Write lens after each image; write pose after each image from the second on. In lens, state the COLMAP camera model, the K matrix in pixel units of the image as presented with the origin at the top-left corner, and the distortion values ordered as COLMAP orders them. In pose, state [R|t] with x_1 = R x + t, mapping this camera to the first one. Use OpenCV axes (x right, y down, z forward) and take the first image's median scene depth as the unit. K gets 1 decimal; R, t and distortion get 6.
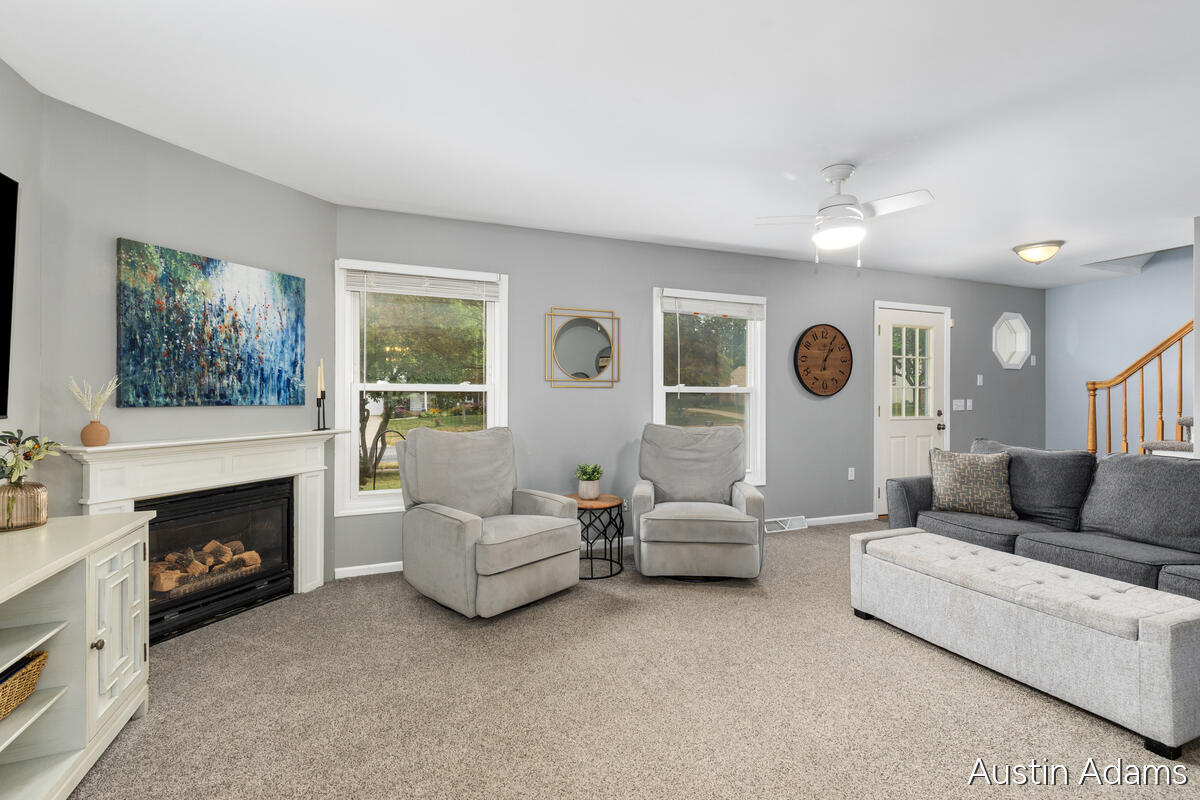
lens RADIAL K [[544.2, 0, 611.7], [0, 544.2, 391.3], [0, 0, 1]] dist [0.009616, -0.002669]
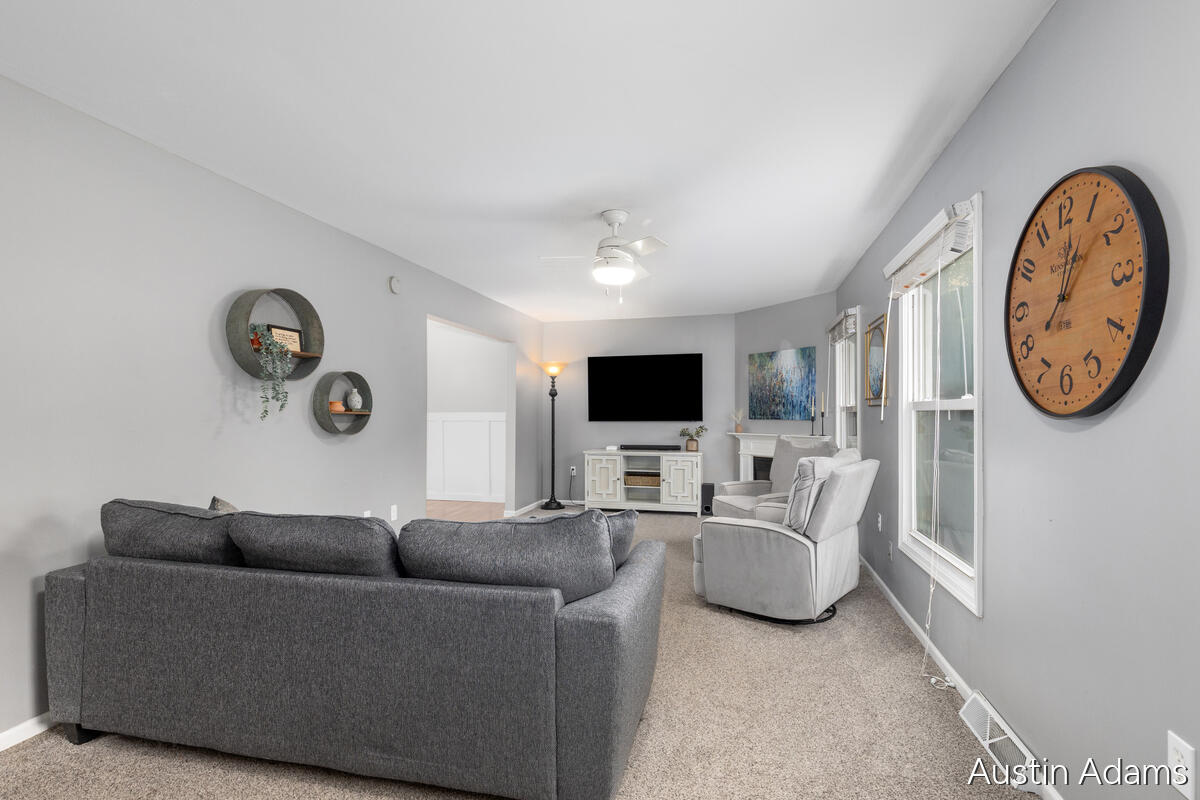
lens RADIAL K [[544.2, 0, 601.8], [0, 544.2, 409.2], [0, 0, 1]] dist [0.009616, -0.002669]
pose [[-0.596512, -0.008435, -0.802560, 1.160936], [0.005866, 0.999872, -0.014869, 0.011201], [0.802583, -0.013578, -0.596386, 1.437802]]
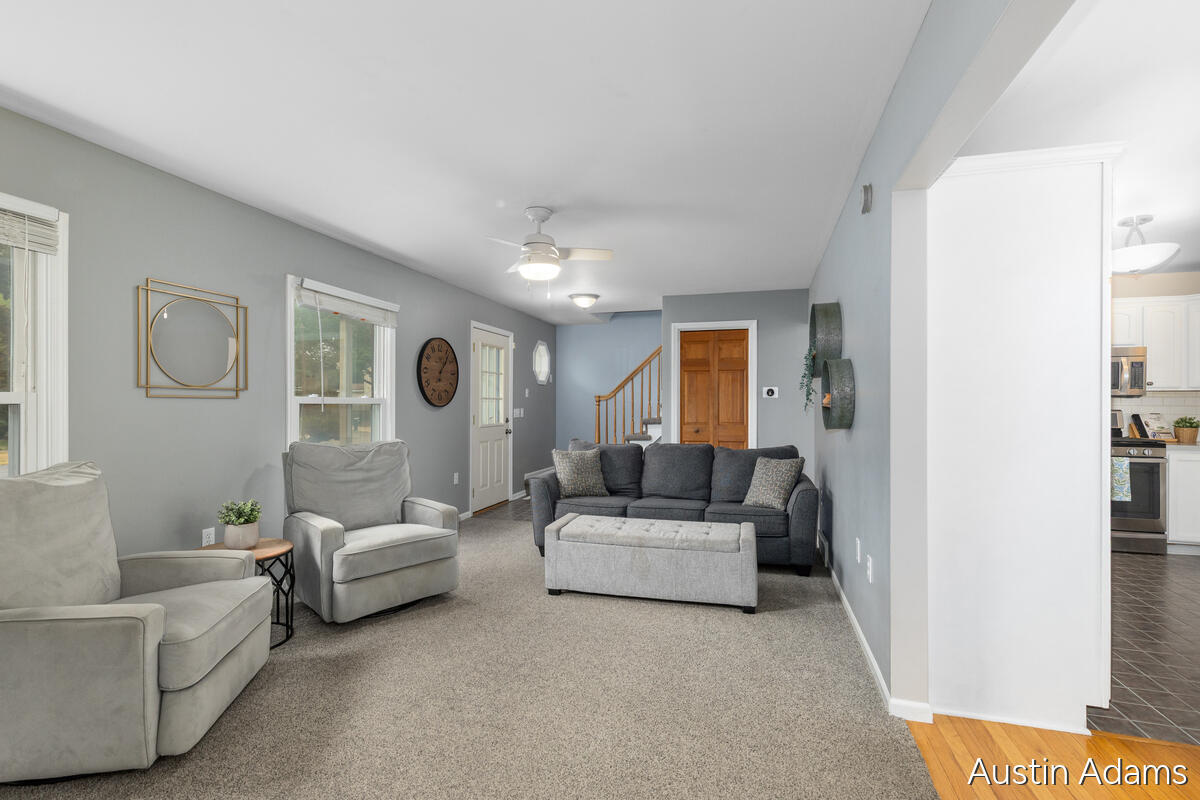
lens RADIAL K [[544.2, 0, 605.0], [0, 544.2, 403.2], [0, 0, 1]] dist [0.009616, -0.002669]
pose [[0.612727, -0.001128, 0.790293, -0.354668], [-0.005918, 0.999964, 0.006015, -0.009036], [-0.790272, -0.008363, 0.612699, 0.163141]]
